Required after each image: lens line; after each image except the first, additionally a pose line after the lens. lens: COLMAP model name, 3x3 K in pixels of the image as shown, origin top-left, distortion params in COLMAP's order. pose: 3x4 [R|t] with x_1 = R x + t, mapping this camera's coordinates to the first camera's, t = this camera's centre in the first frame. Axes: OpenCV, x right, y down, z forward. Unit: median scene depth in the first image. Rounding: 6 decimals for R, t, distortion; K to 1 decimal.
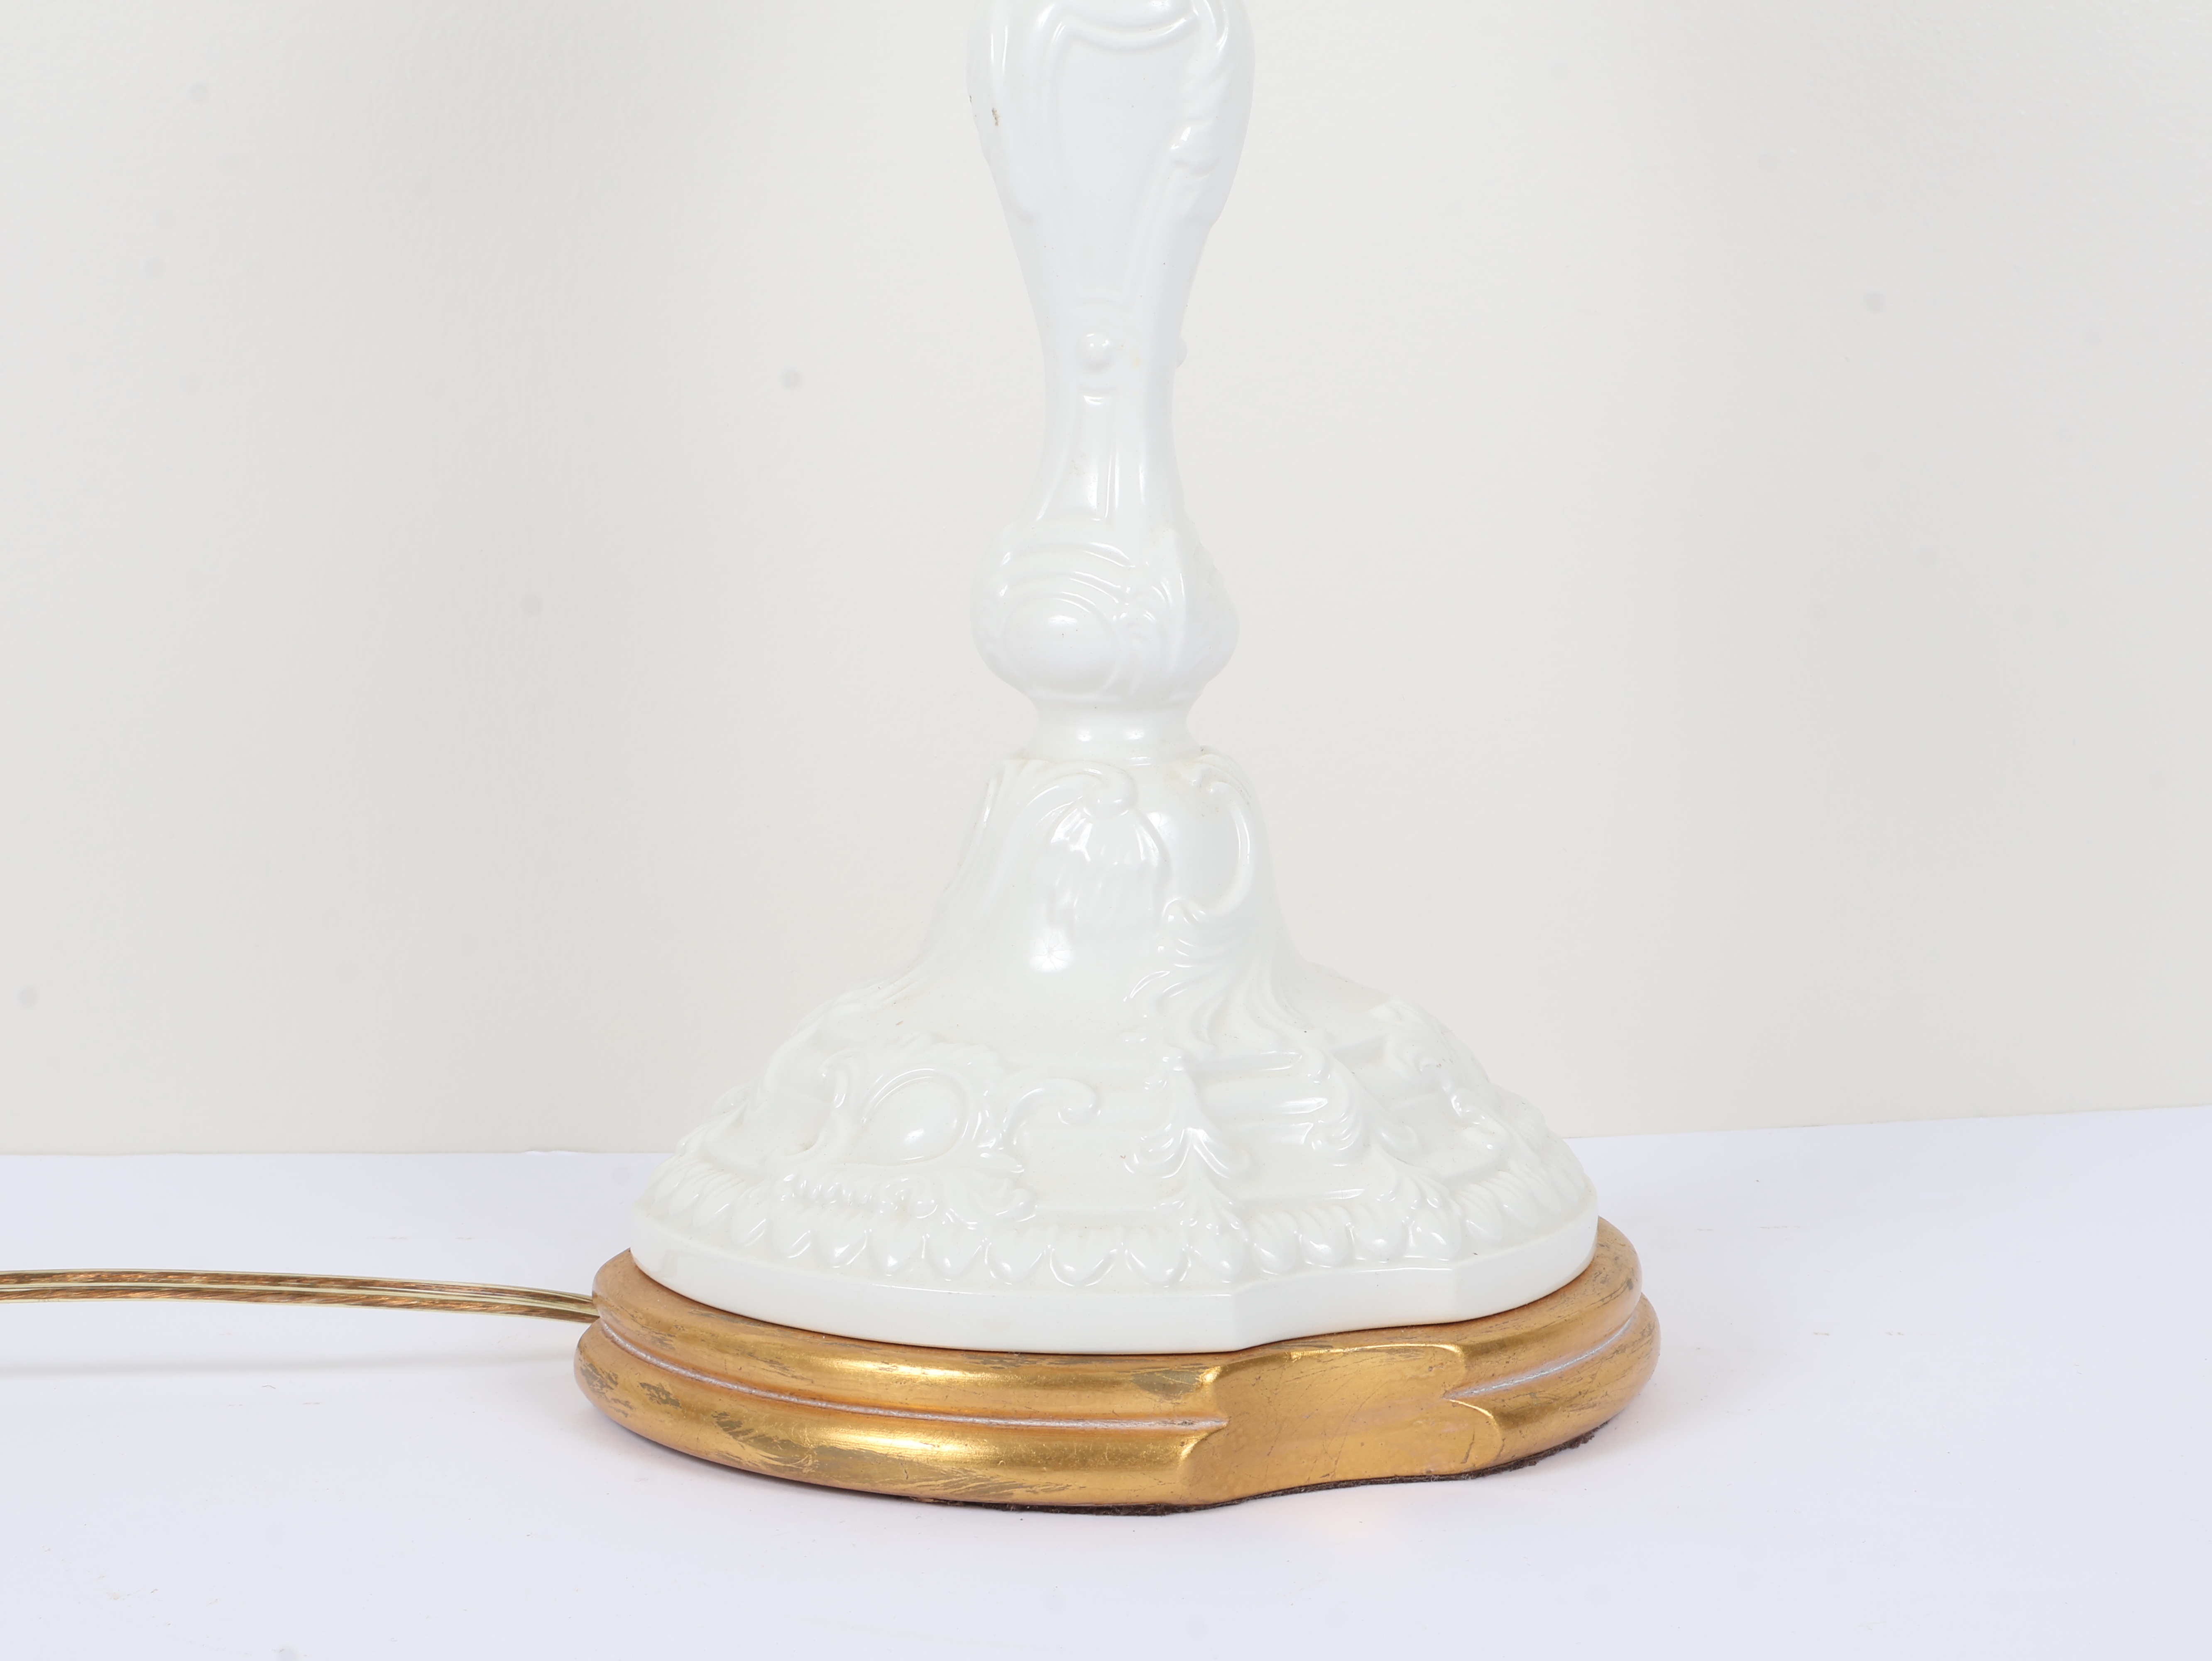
lens RADIAL K [[4425.9, 0, 1102.9], [0, 4425.9, 832.7], [0, 0, 1]] dist [-0.012769, 0.000000]
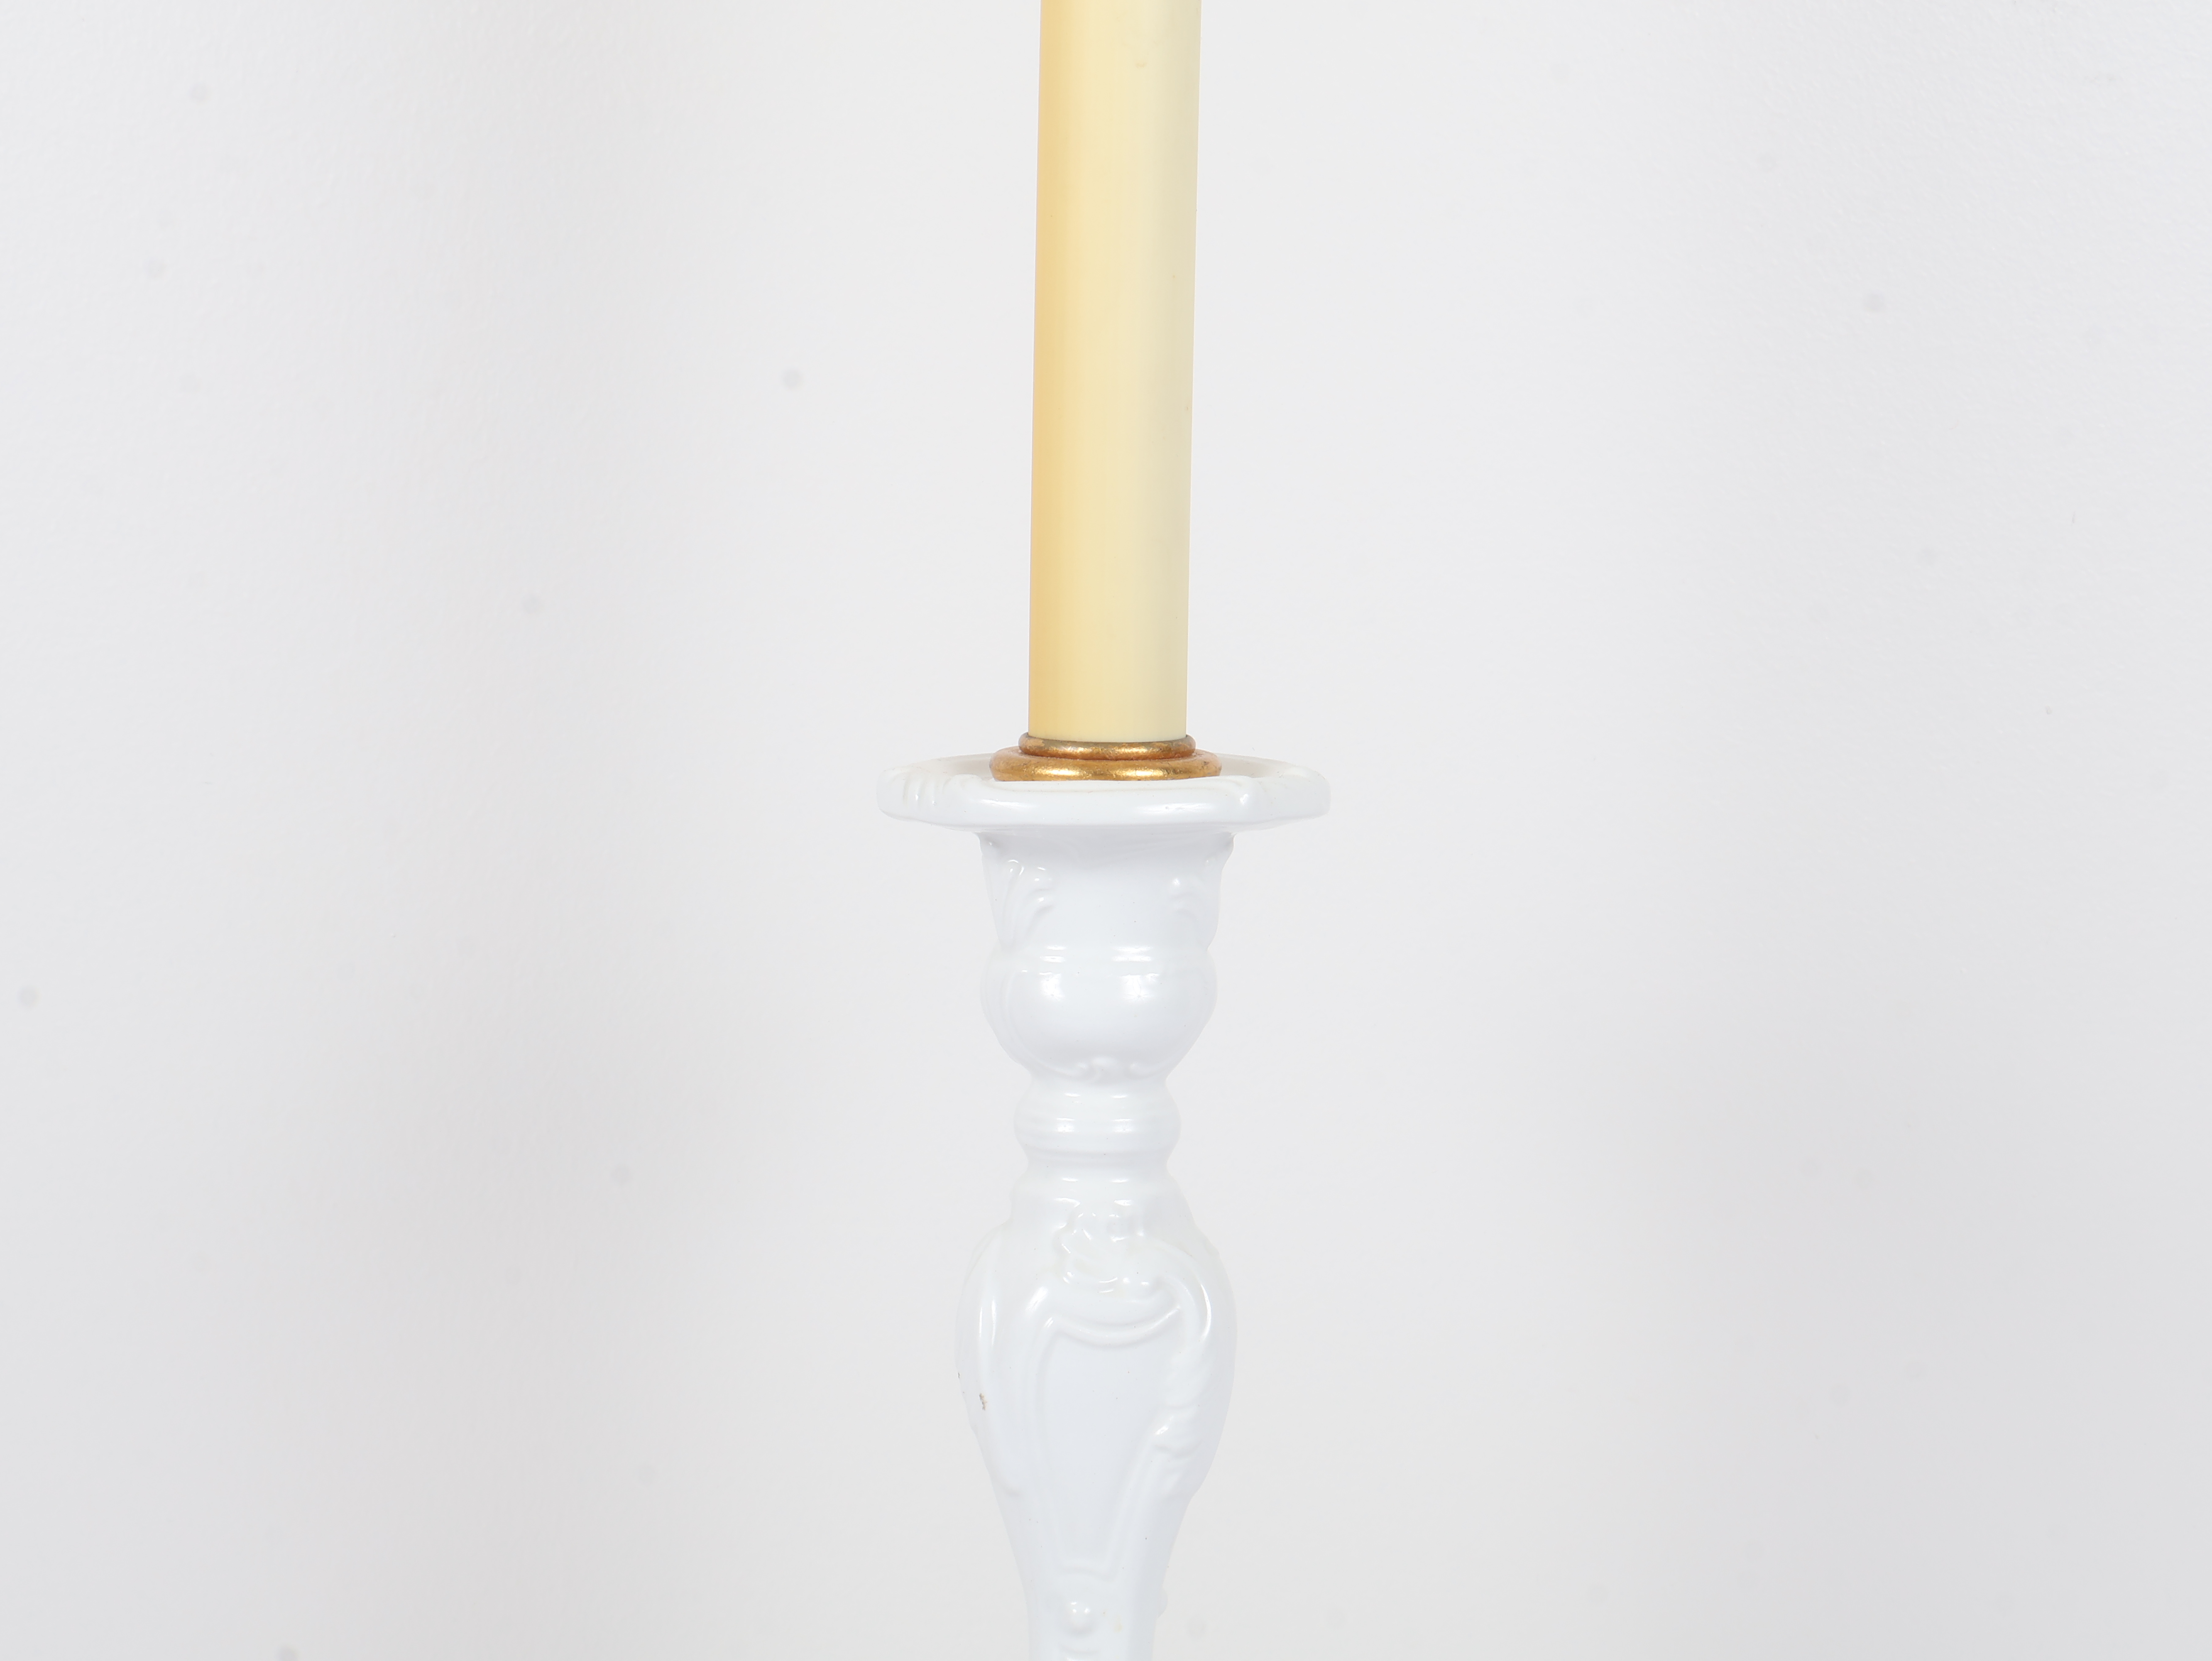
lens RADIAL K [[4425.9, 0, 1109.4], [0, 4425.9, 830.0], [0, 0, 1]] dist [-0.012769, 0.000000]
pose [[0.999928, 0.011592, 0.002959, 0.000466], [-0.011605, 0.999923, 0.004301, -0.300236], [-0.002909, -0.004335, 0.999986, -0.023982]]
